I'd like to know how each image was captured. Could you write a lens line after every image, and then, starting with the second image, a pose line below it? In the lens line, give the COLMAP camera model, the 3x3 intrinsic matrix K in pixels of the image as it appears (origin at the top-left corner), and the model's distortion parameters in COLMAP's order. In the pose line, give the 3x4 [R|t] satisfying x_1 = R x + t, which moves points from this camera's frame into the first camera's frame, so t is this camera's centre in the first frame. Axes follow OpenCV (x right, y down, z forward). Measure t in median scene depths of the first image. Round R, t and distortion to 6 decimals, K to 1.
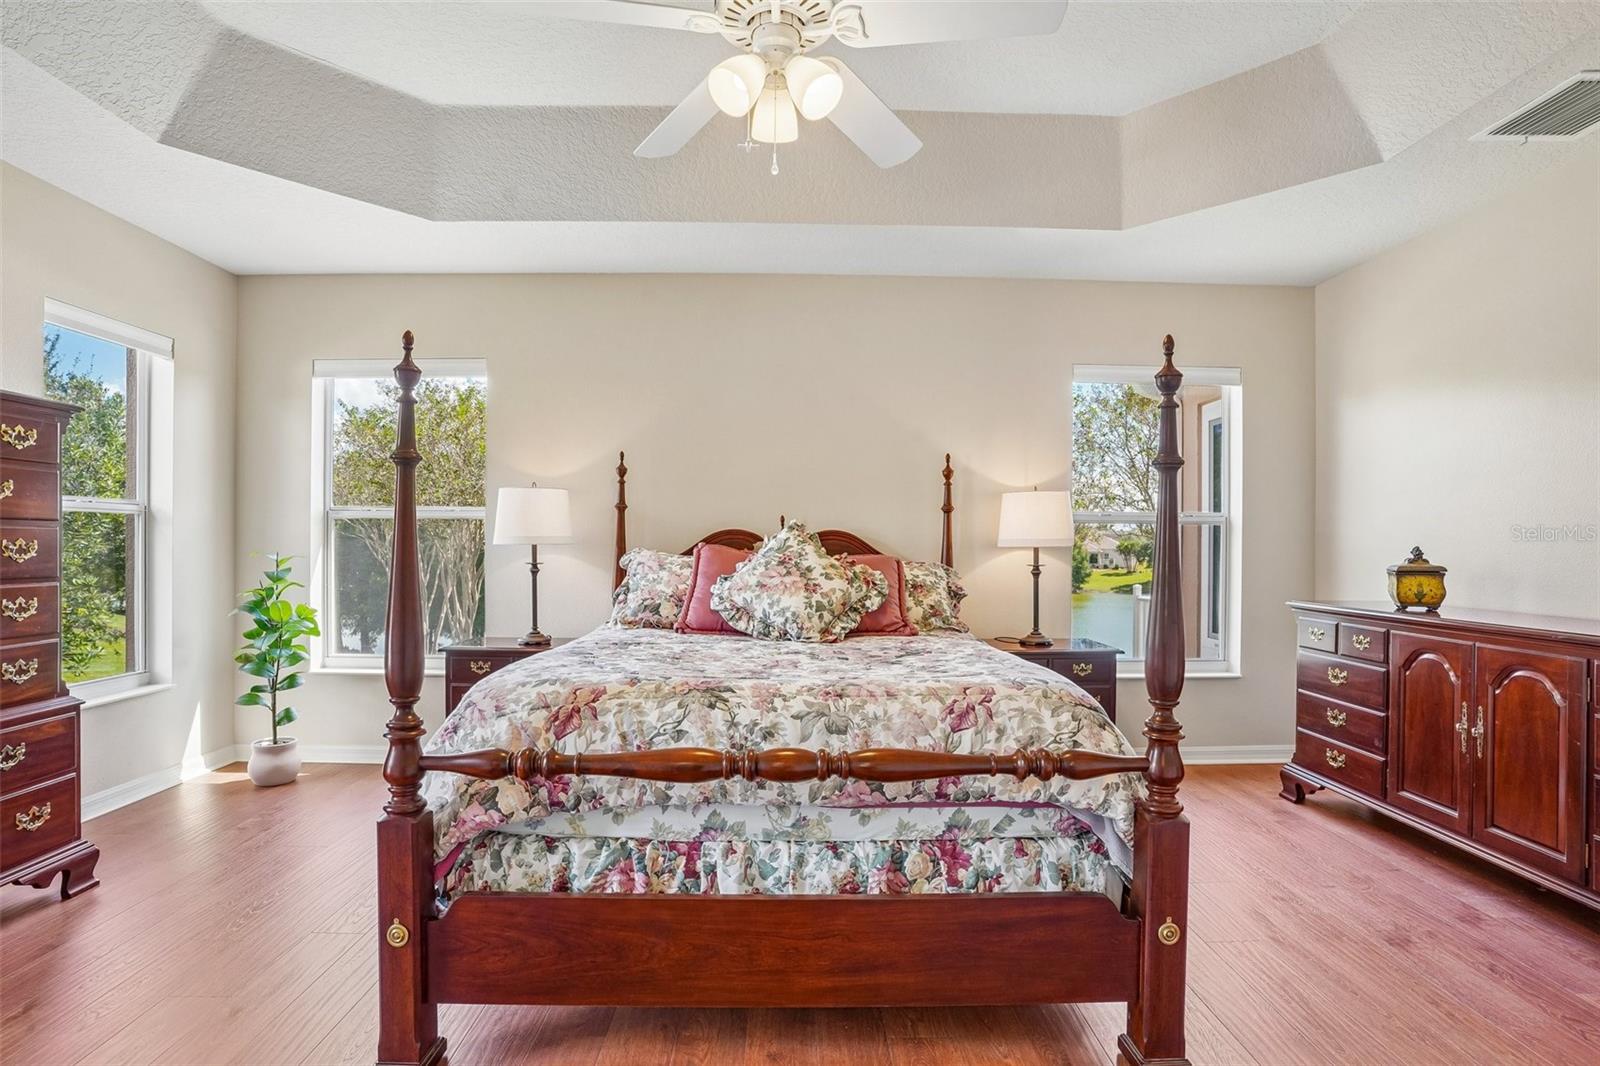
lens RADIAL K [[784.7, 0, 798.0], [0, 784.7, 546.3], [0, 0, 1]] dist [-0.041172, 0.000696]
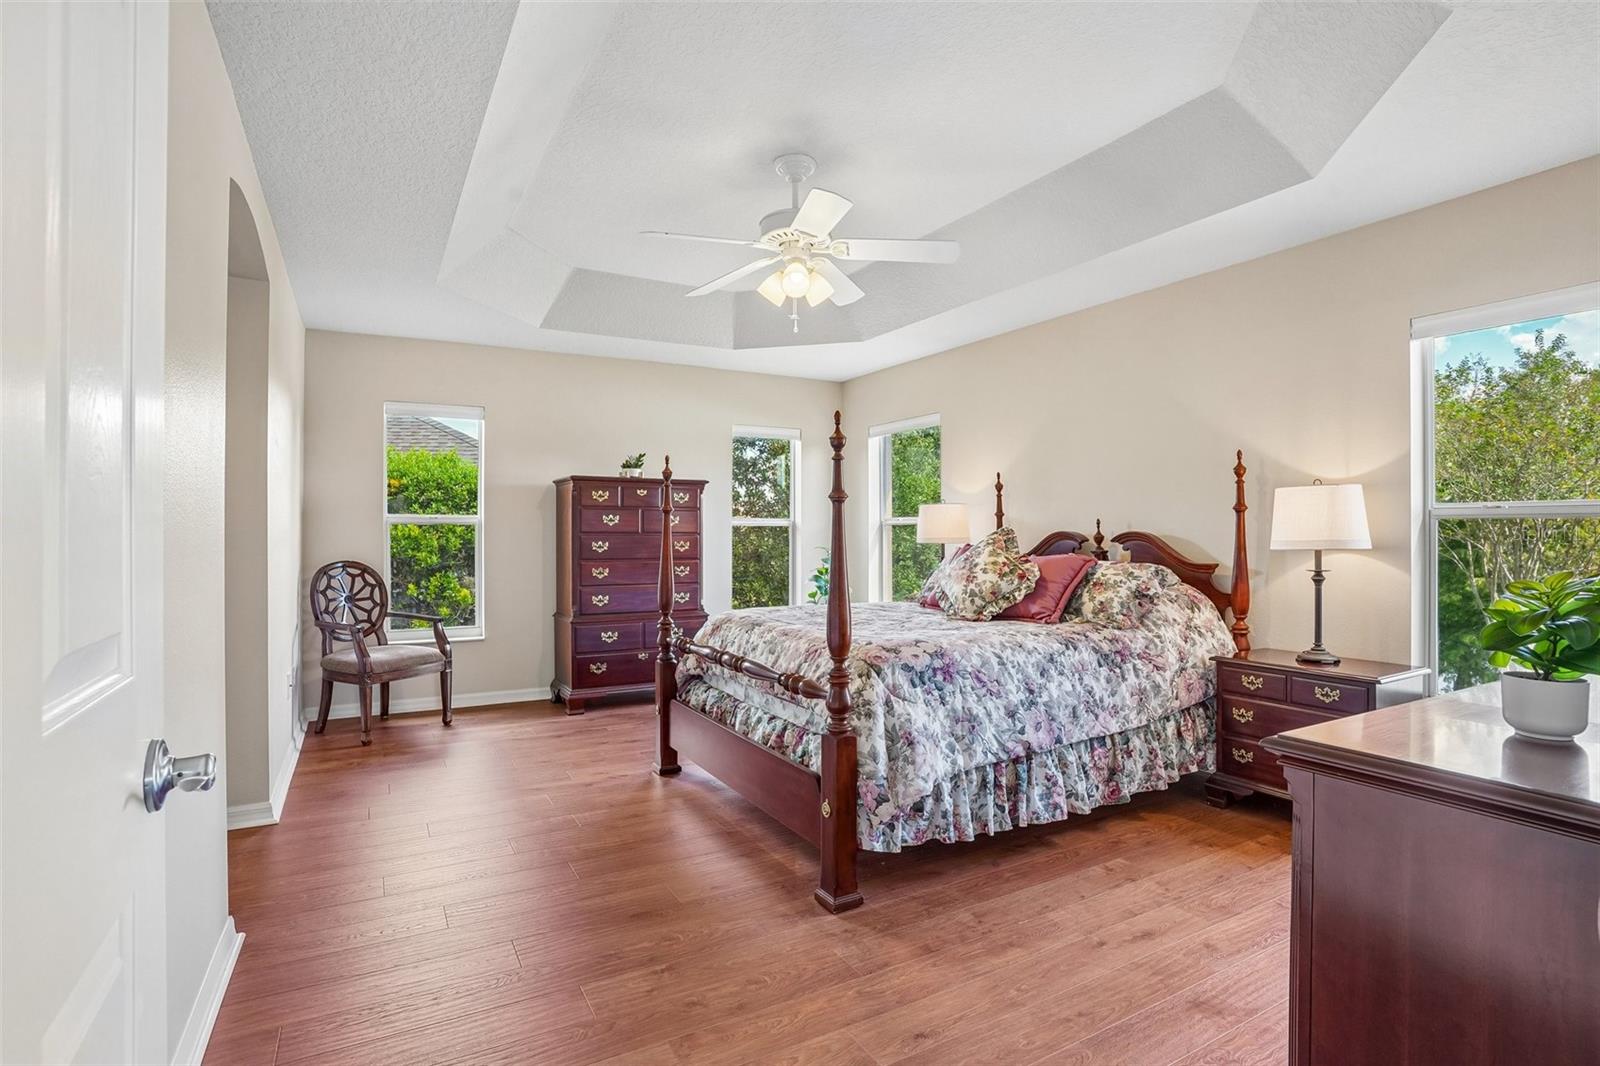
lens RADIAL K [[784.7, 0, 799.8], [0, 784.7, 533.9], [0, 0, 1]] dist [-0.041172, 0.000696]
pose [[0.493363, -0.005717, -0.869805, 0.977174], [-0.004076, 0.999952, -0.008884, -0.008760], [0.869814, 0.007928, 0.493316, 0.106041]]
